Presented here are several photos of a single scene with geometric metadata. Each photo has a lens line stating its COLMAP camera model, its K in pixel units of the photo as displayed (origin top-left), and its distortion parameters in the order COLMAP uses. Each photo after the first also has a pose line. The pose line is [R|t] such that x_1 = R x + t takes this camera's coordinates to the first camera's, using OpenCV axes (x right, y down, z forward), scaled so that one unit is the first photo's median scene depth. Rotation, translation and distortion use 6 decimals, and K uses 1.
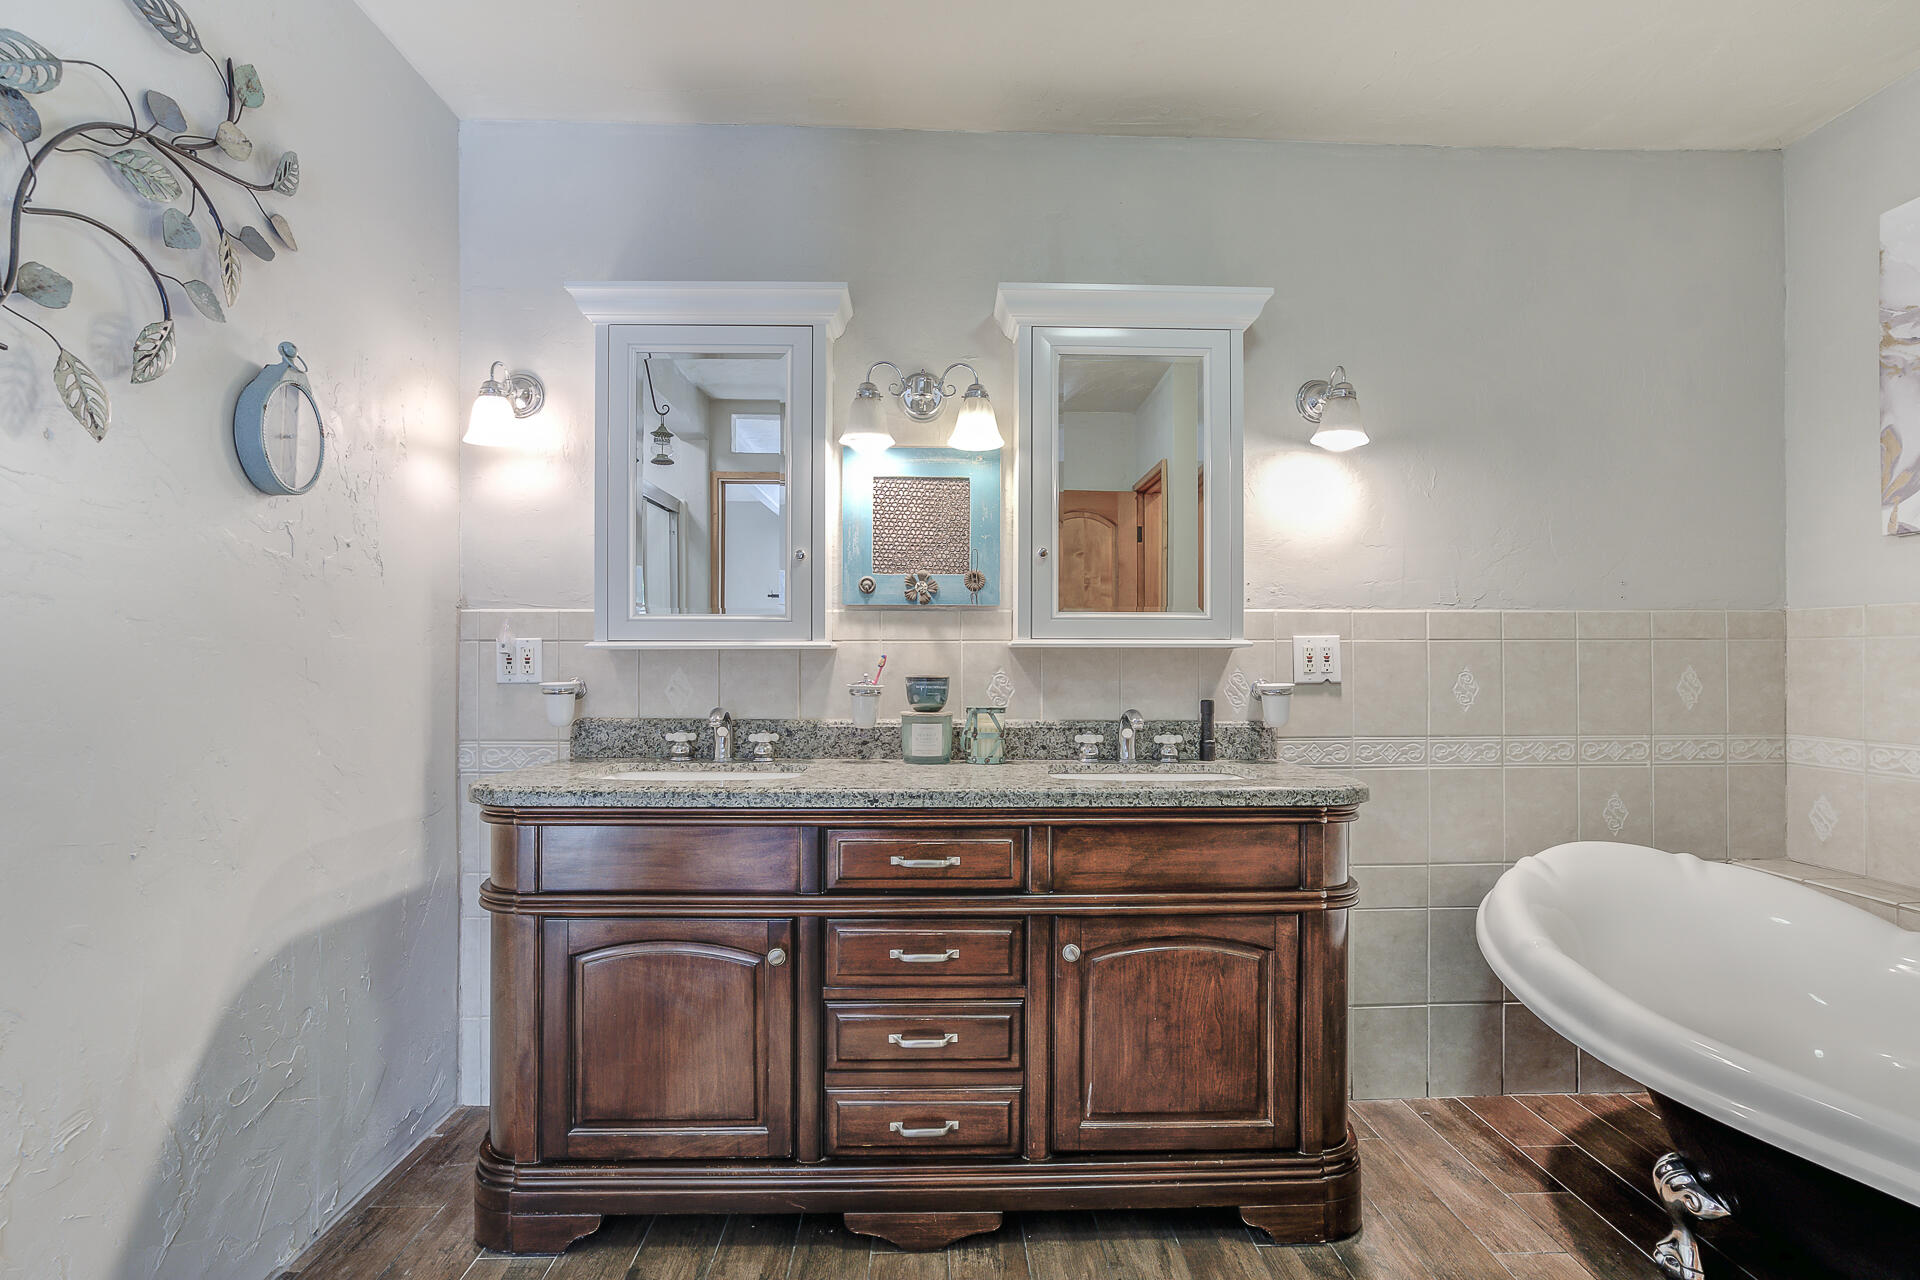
lens RADIAL K [[879.5, 0, 965.7], [0, 879.5, 654.4], [0, 0, 1]] dist [-0.029331, 0.015327]
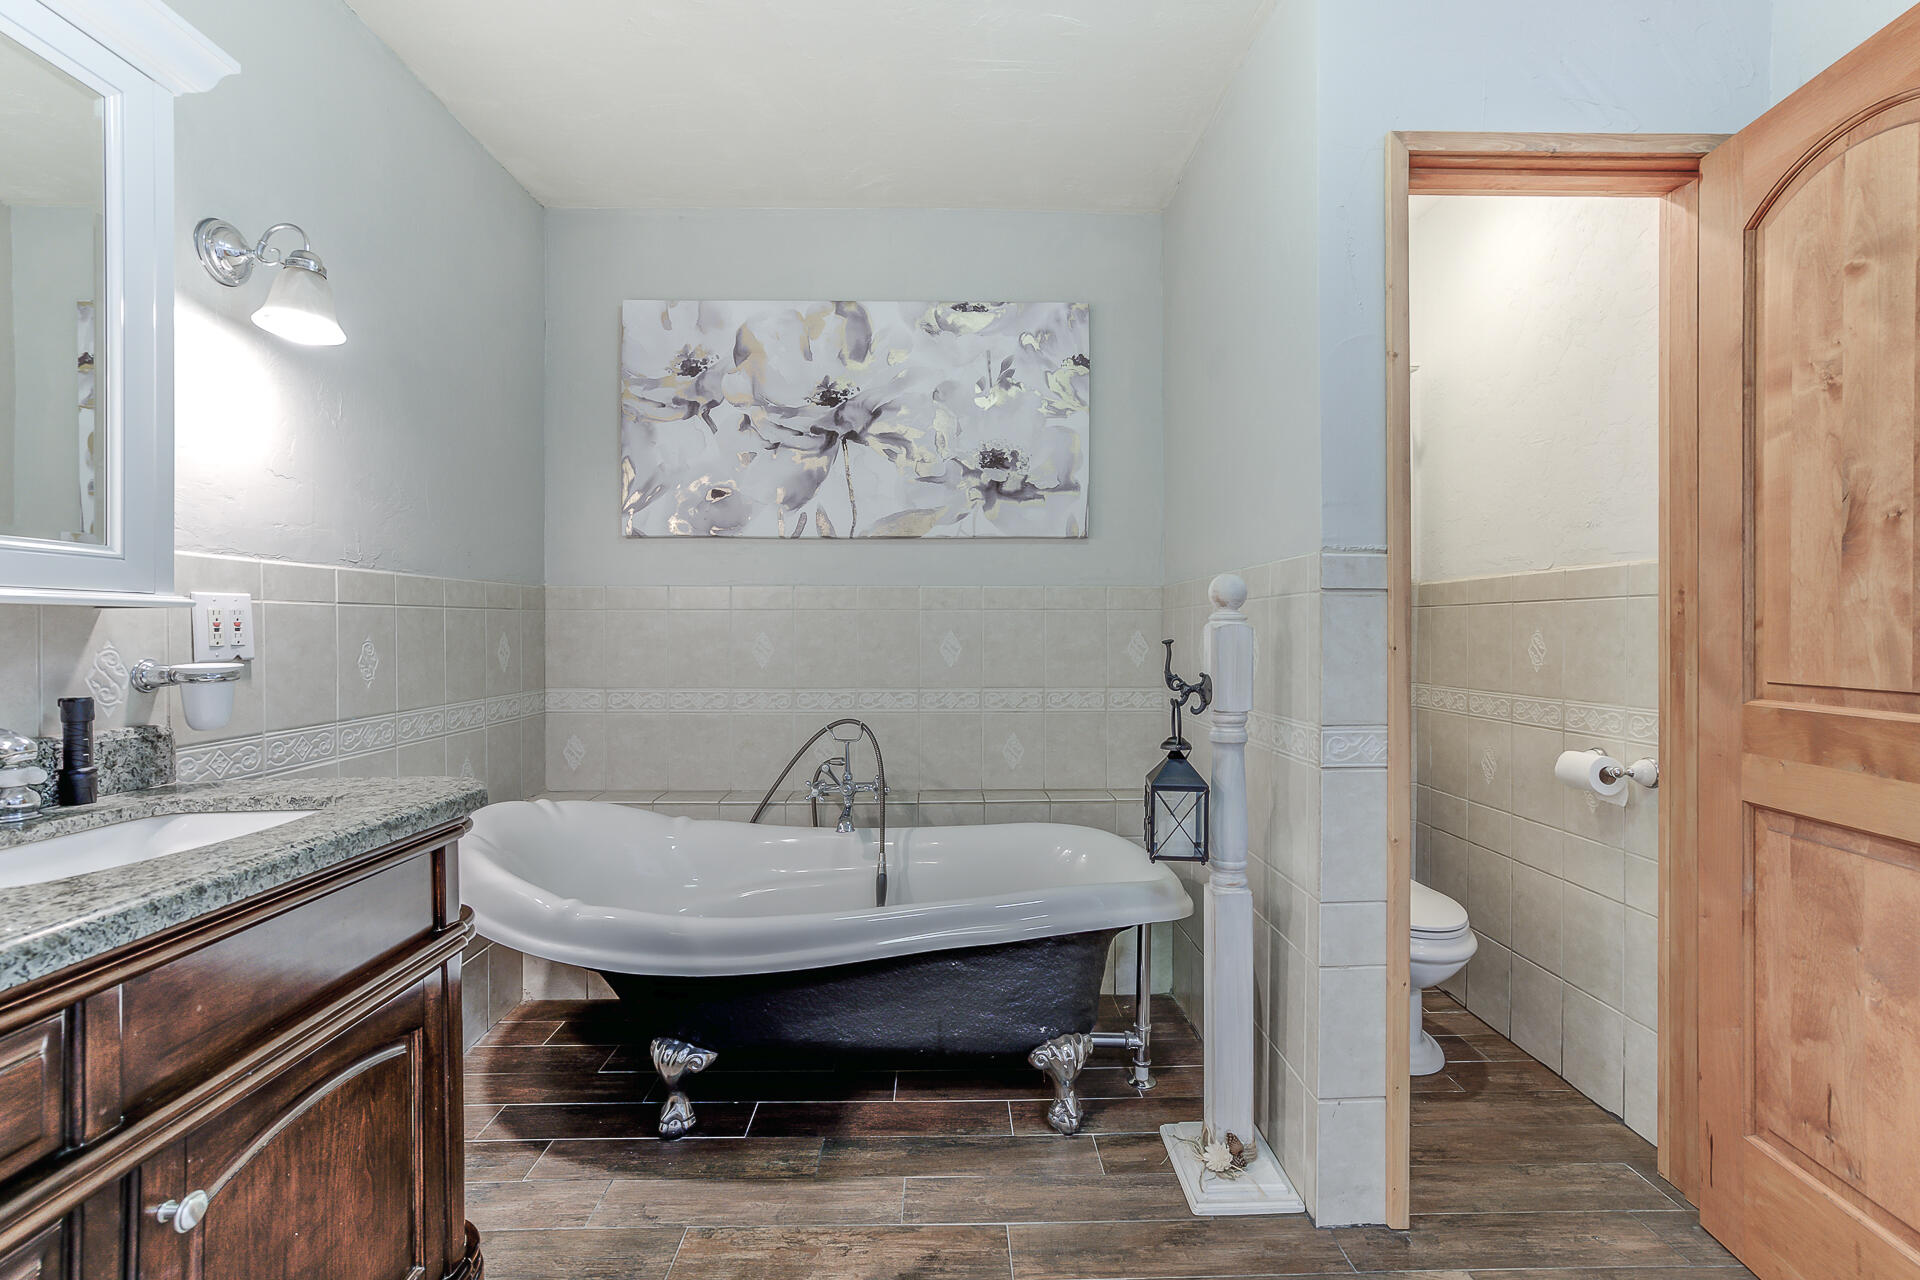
lens RADIAL K [[879.5, 0, 955.5], [0, 879.5, 627.9], [0, 0, 1]] dist [-0.029331, 0.015327]
pose [[0.012991, -0.000672, 0.999915, -0.299787], [-0.003659, 0.999993, 0.000720, 0.004357], [-0.999909, -0.003668, 0.012988, 0.452623]]
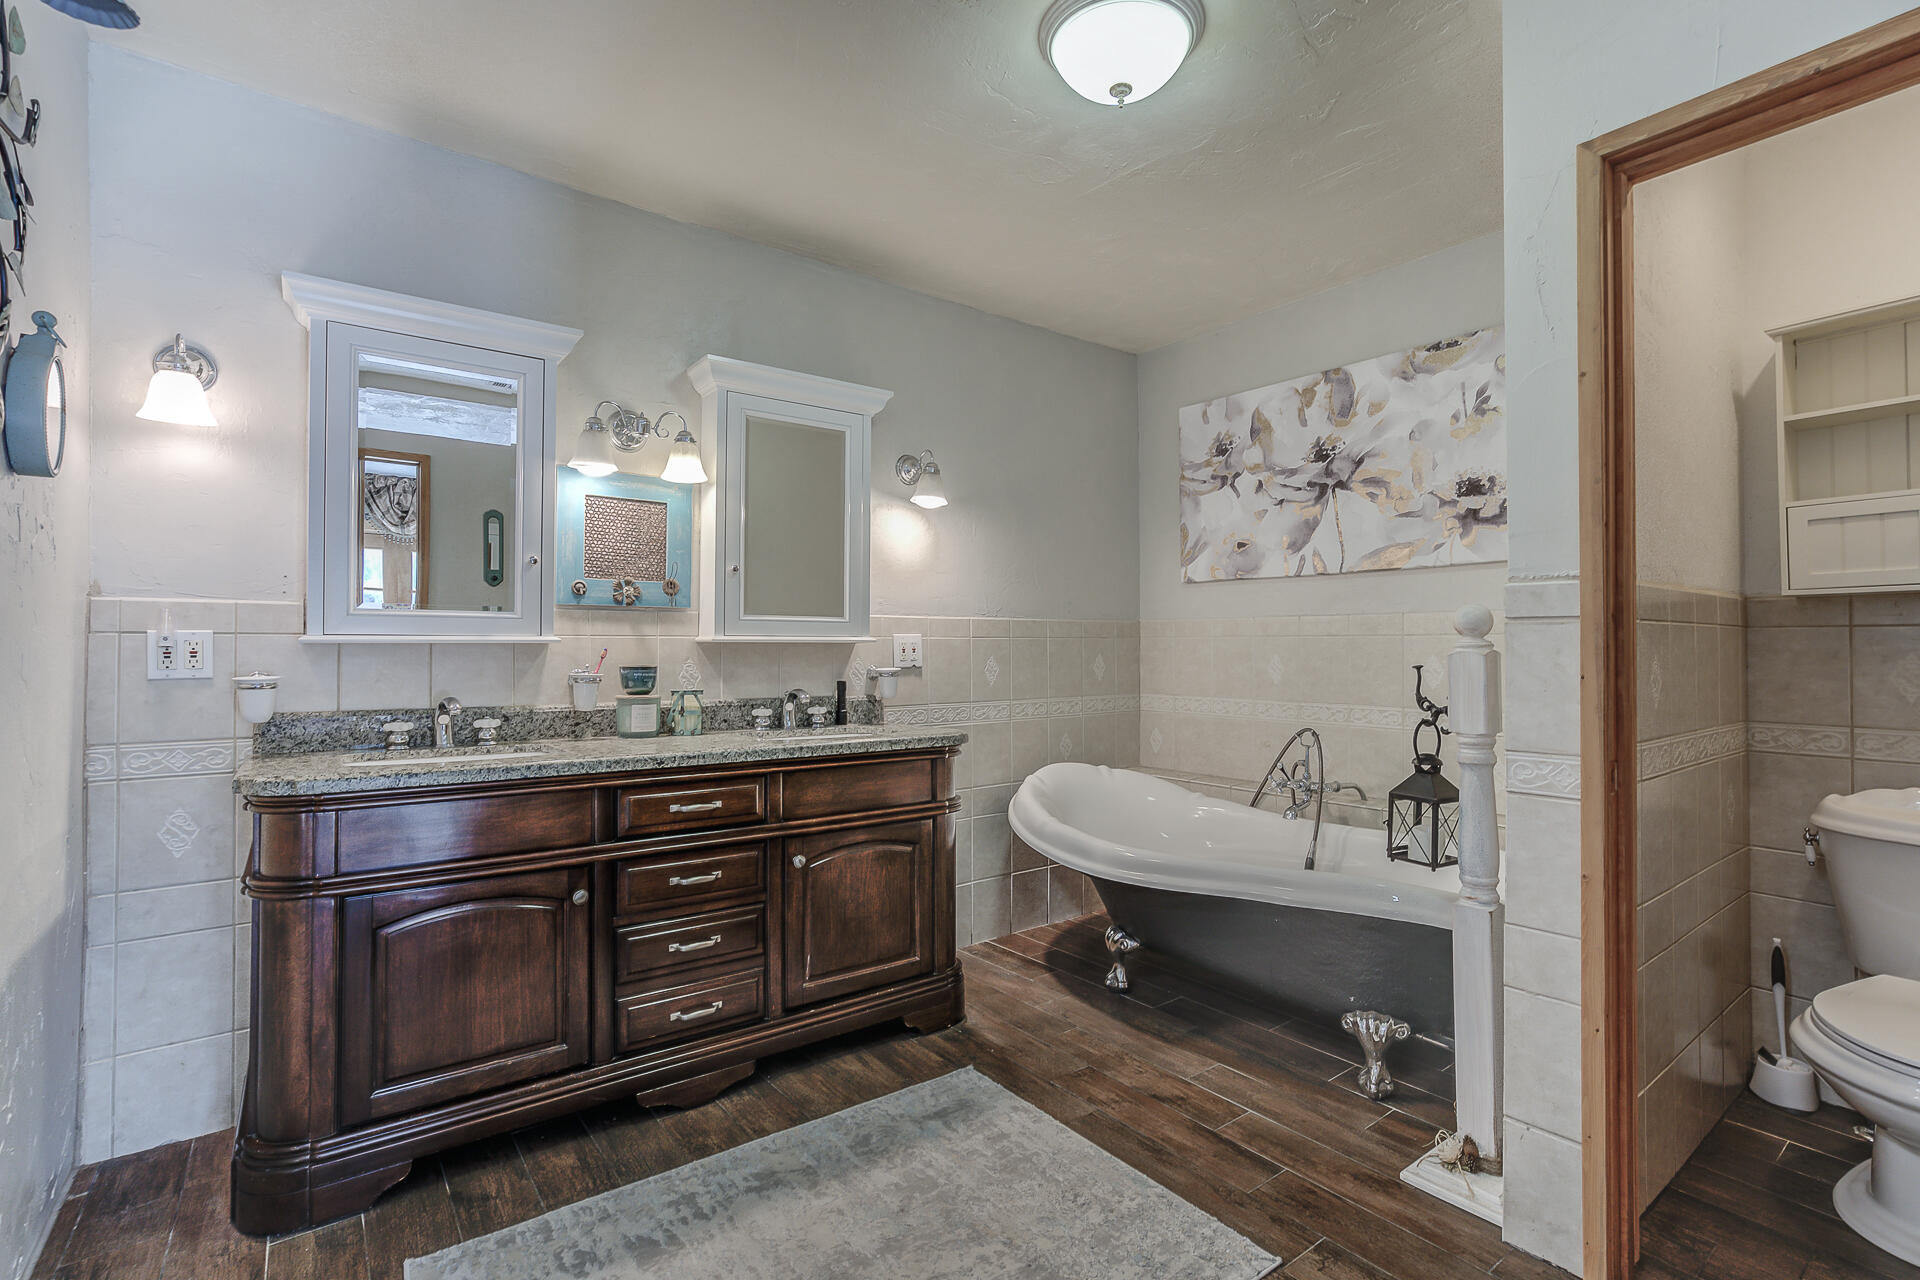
lens RADIAL K [[879.5, 0, 960.5], [0, 879.5, 633.6], [0, 0, 1]] dist [-0.029331, 0.015327]
pose [[0.815004, 0.008601, 0.579391, -0.392187], [-0.002222, 0.999929, -0.011719, -0.006330], [-0.579451, 0.008263, 0.814966, -0.237596]]
